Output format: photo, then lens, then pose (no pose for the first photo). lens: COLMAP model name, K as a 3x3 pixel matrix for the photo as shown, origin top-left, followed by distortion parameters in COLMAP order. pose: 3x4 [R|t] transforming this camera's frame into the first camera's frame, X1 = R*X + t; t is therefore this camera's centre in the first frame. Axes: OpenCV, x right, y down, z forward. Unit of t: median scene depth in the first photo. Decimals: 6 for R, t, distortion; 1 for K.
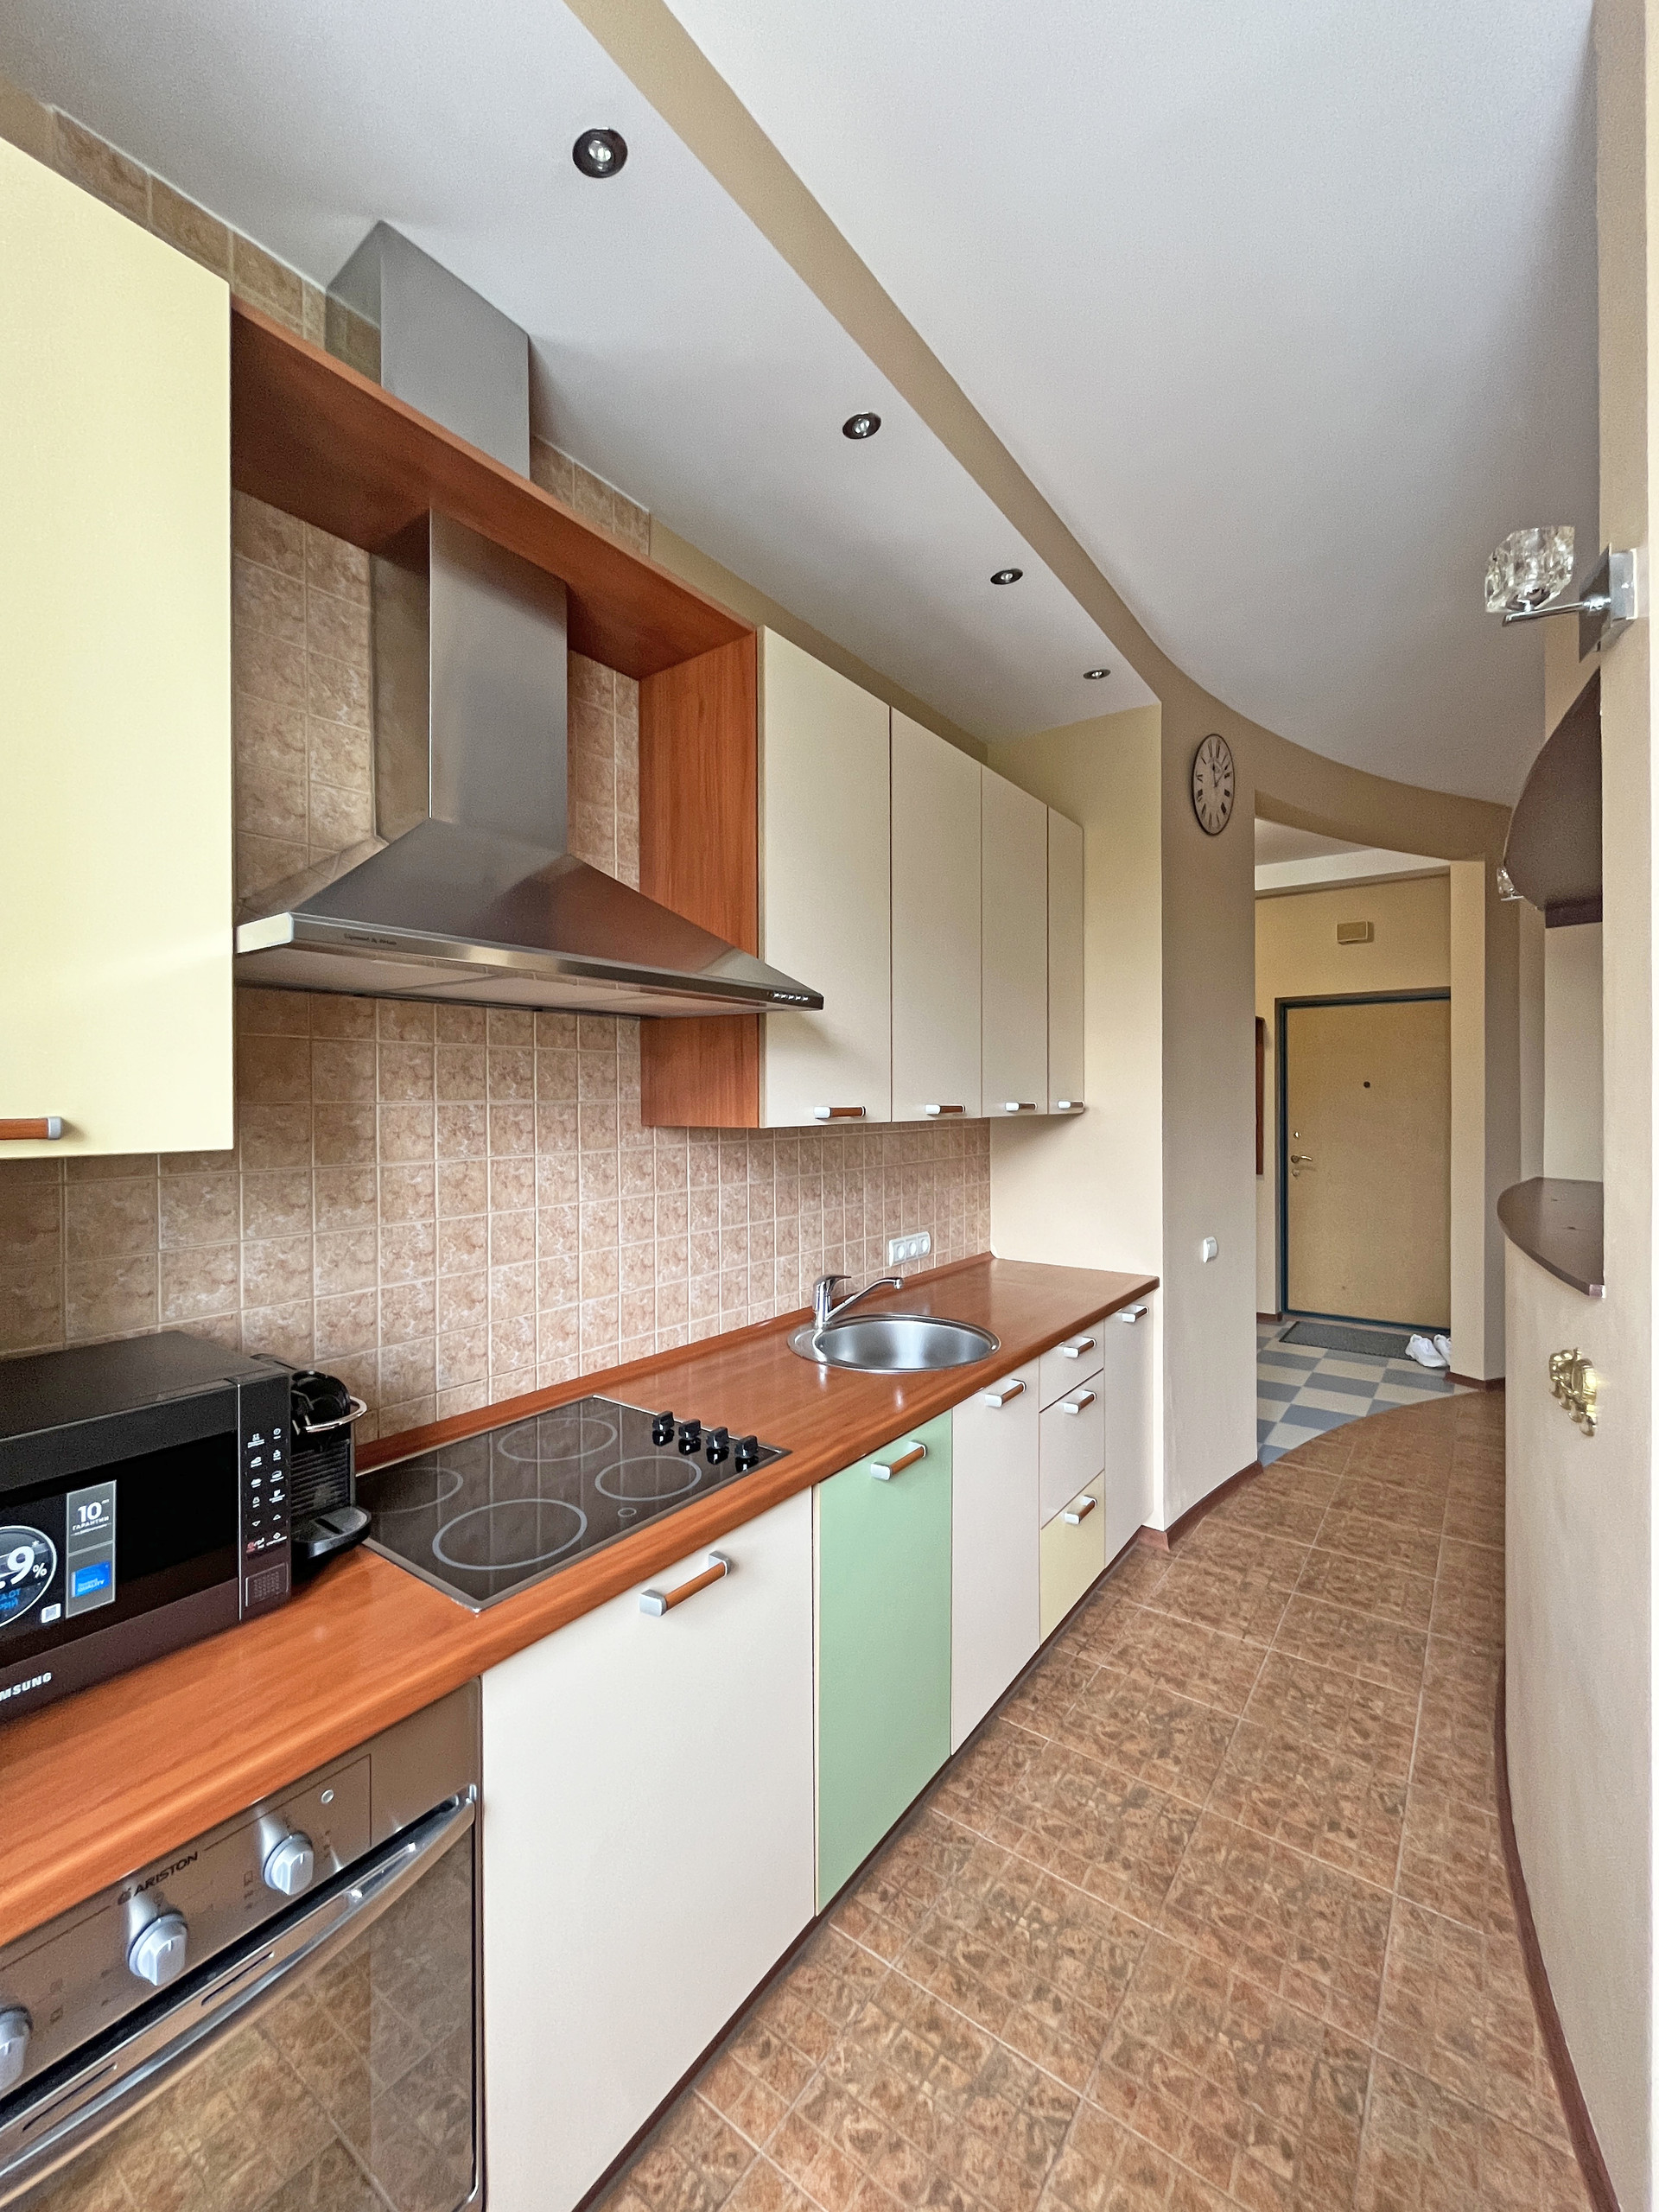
lens RADIAL K [[904.5, 0, 825.0], [0, 904.5, 1098.4], [0, 0, 1]] dist [-0.003391, 0.000318]
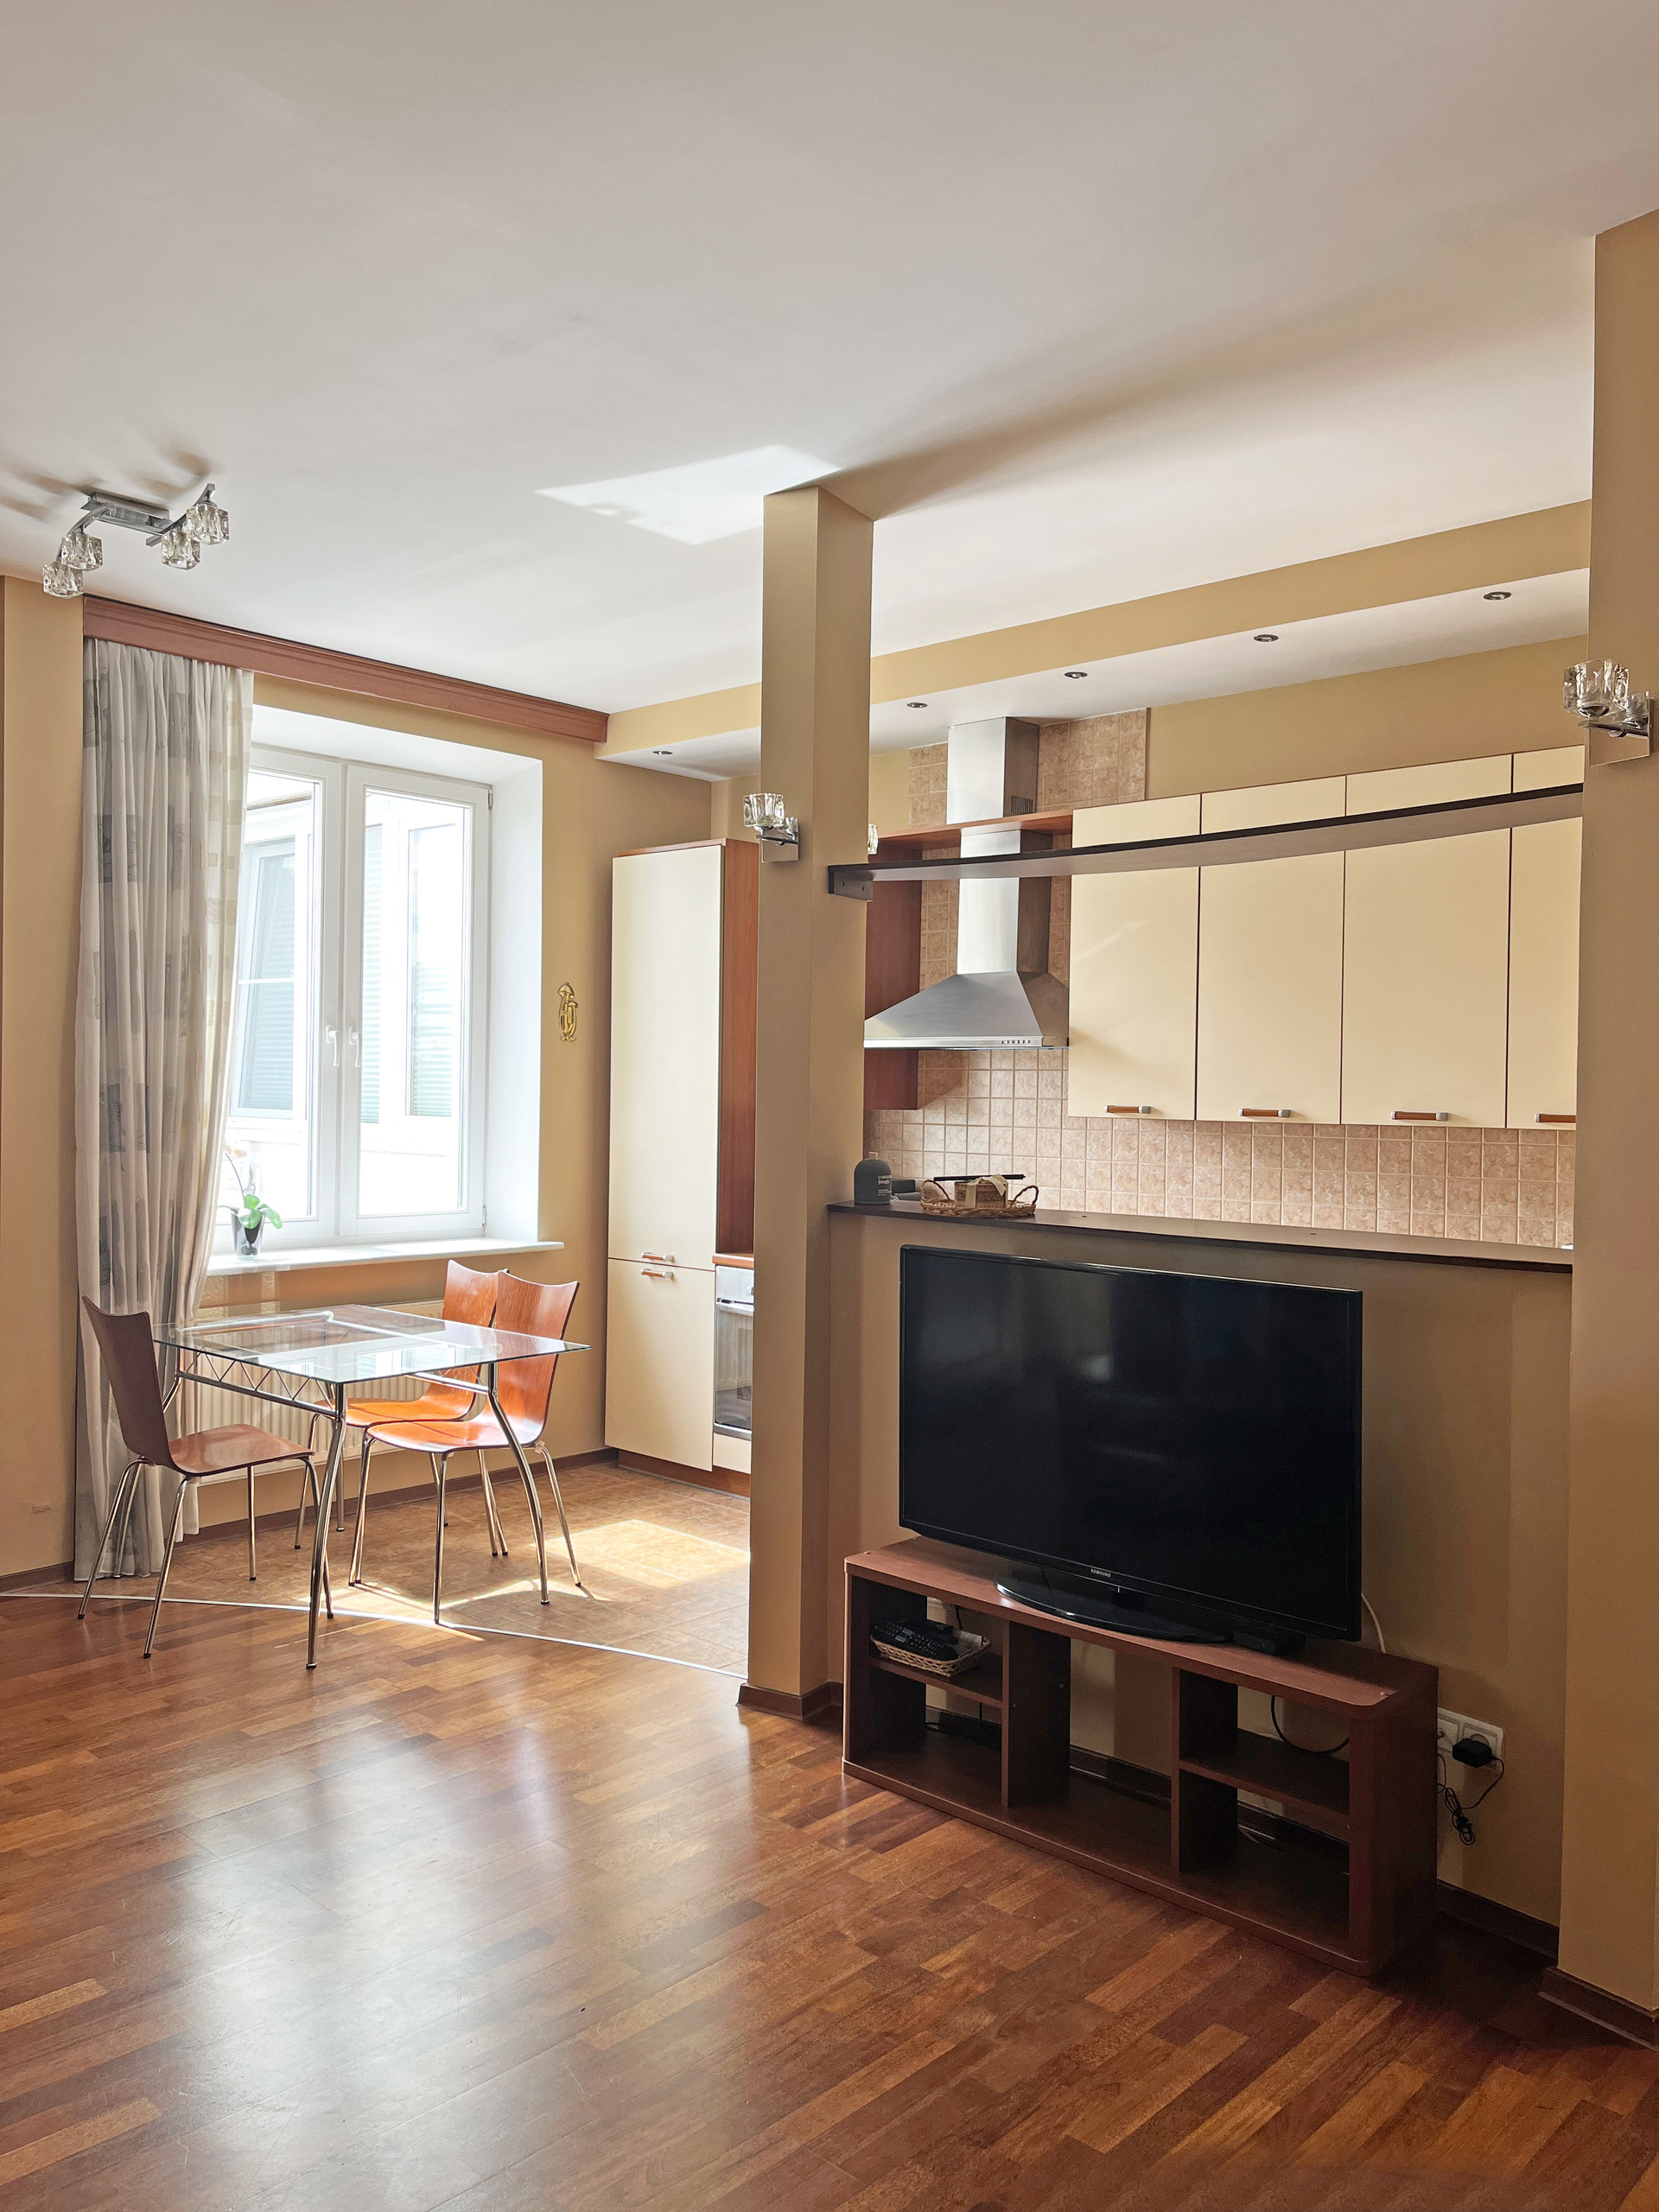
lens RADIAL K [[1656.4, 0, 830.1], [0, 1656.4, 1096.6], [0, 0, 1]] dist [0.053524, -0.059596]
pose [[-0.107142, 0.010349, -0.994190, 3.014293], [-0.016196, 0.999795, 0.012153, -0.033824], [0.994112, 0.017404, -0.106953, 0.905442]]
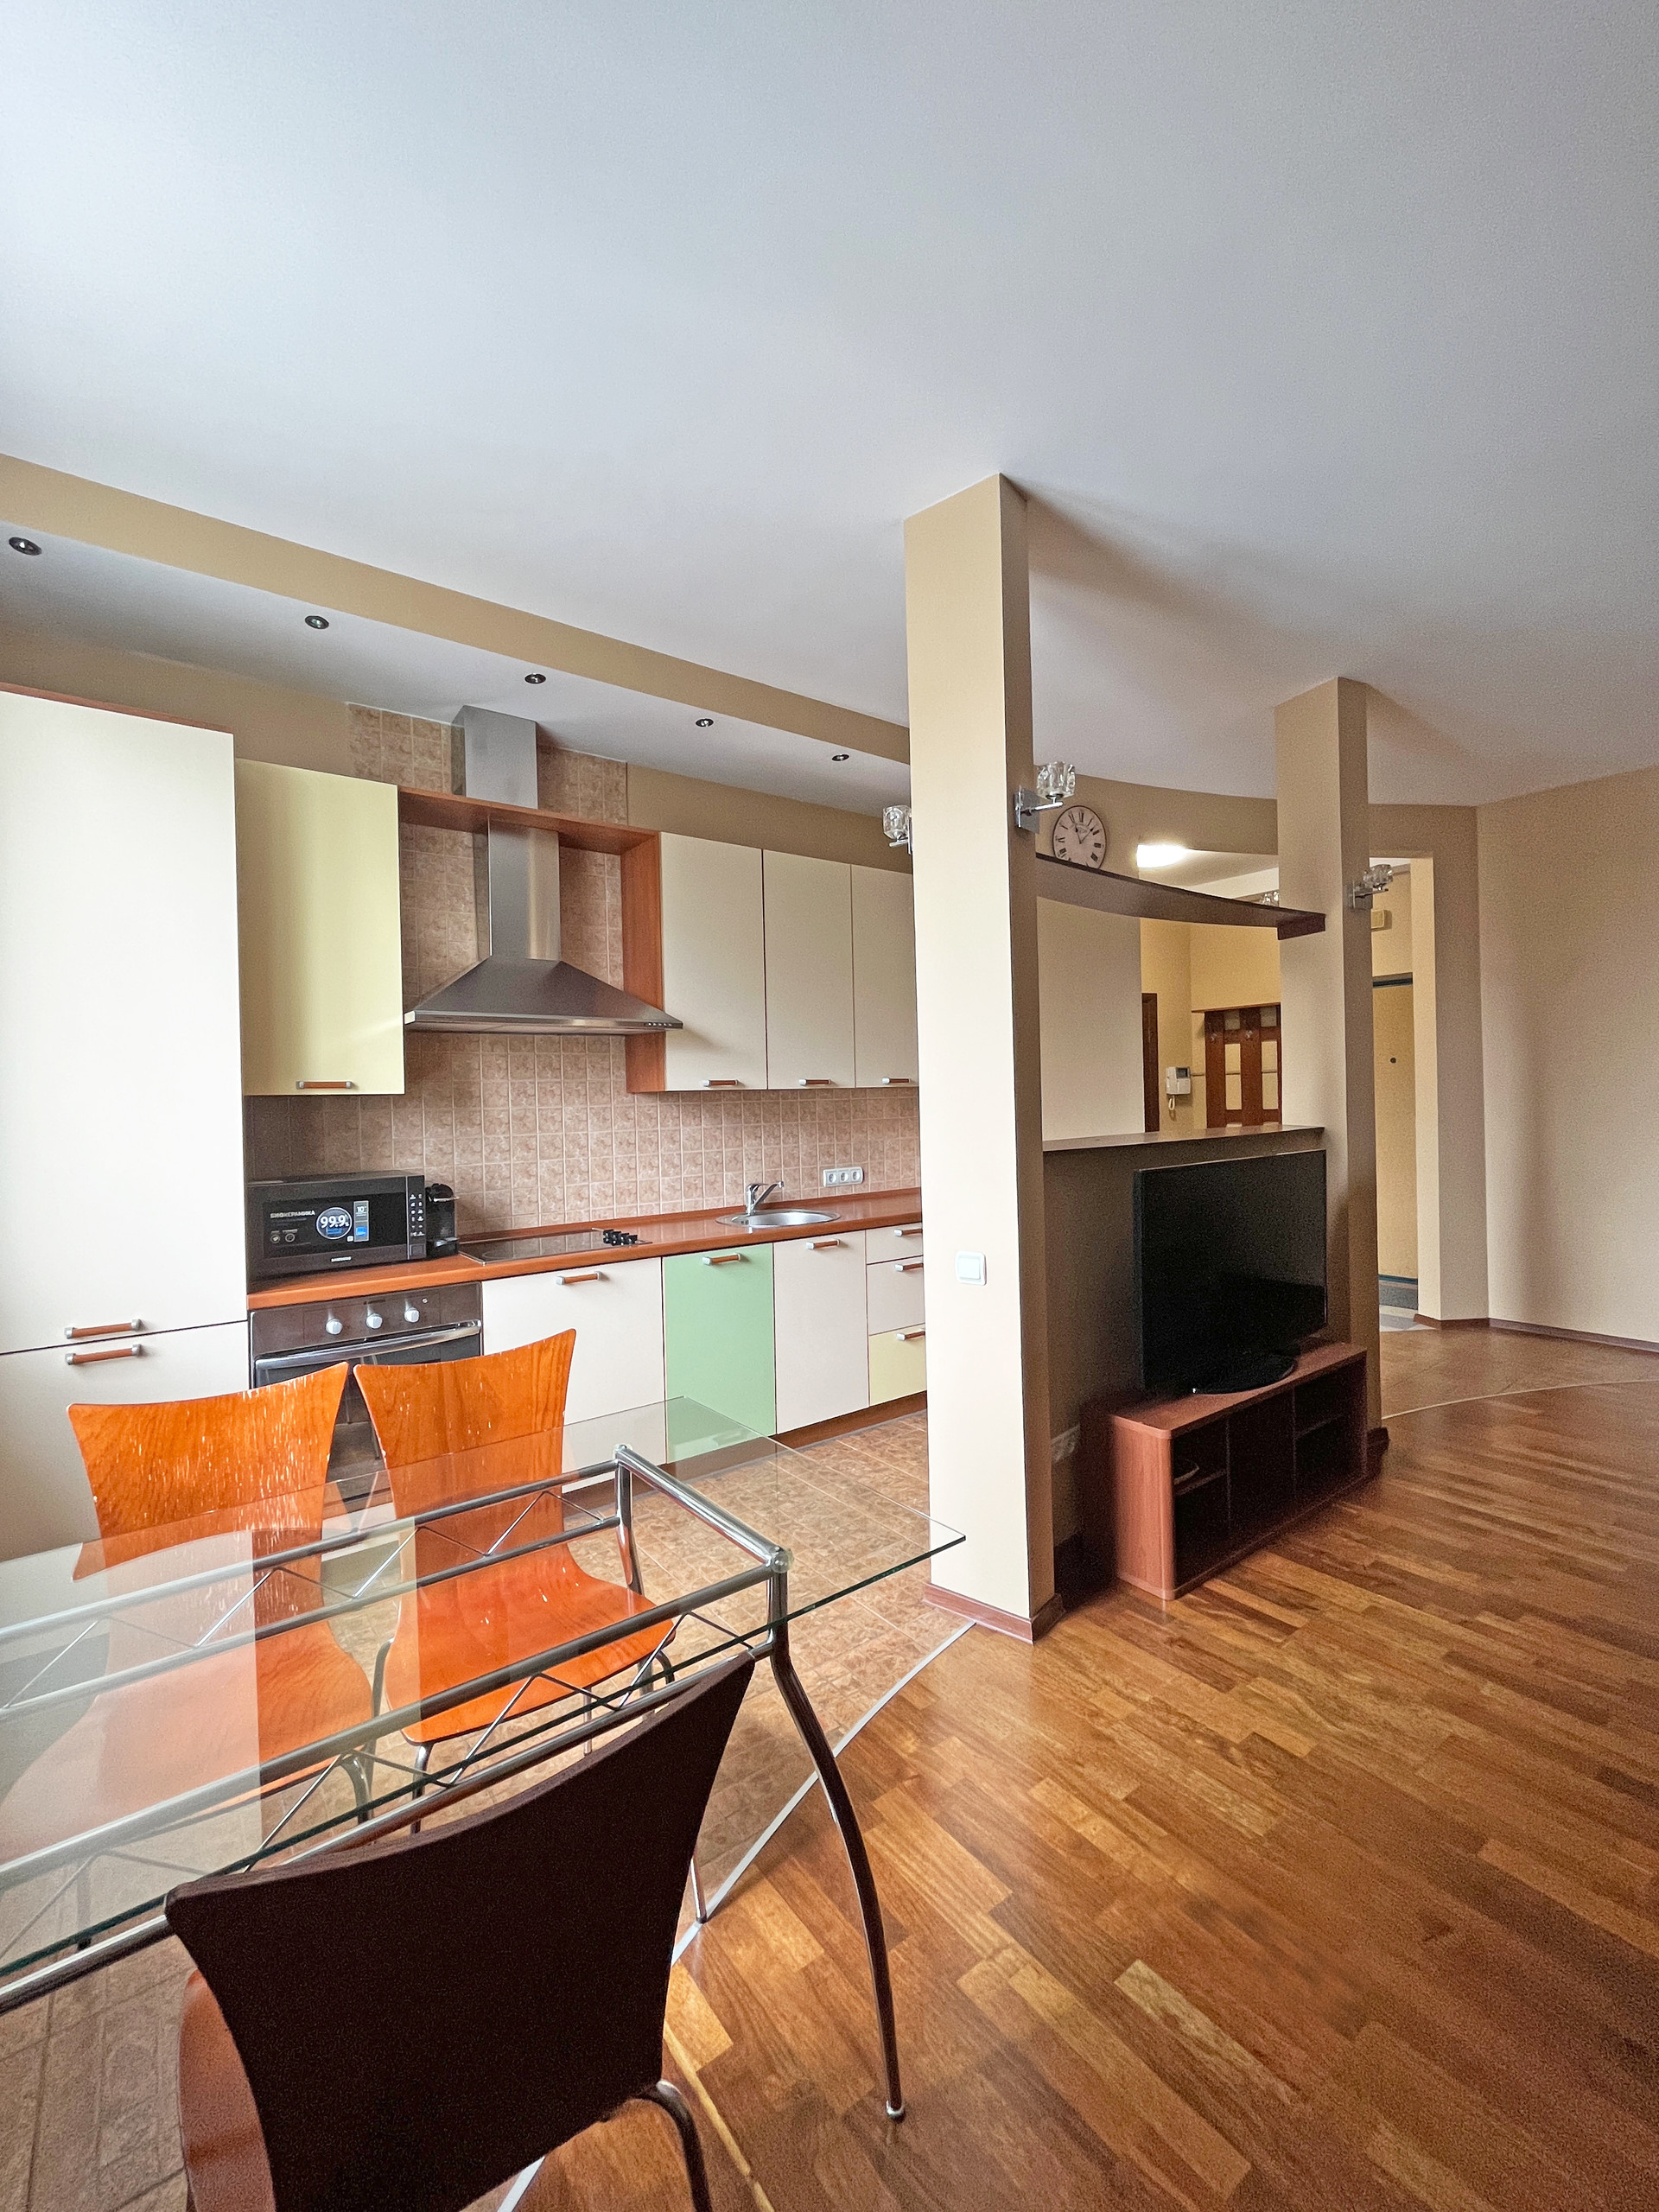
lens RADIAL K [[904.5, 0, 814.8], [0, 904.5, 1108.6], [0, 0, 1]] dist [-0.003391, 0.000318]
pose [[0.956724, -0.015025, -0.290608, 0.814230], [0.018808, 0.999771, 0.010229, 0.057714], [0.290388, -0.015252, 0.956787, -0.776245]]
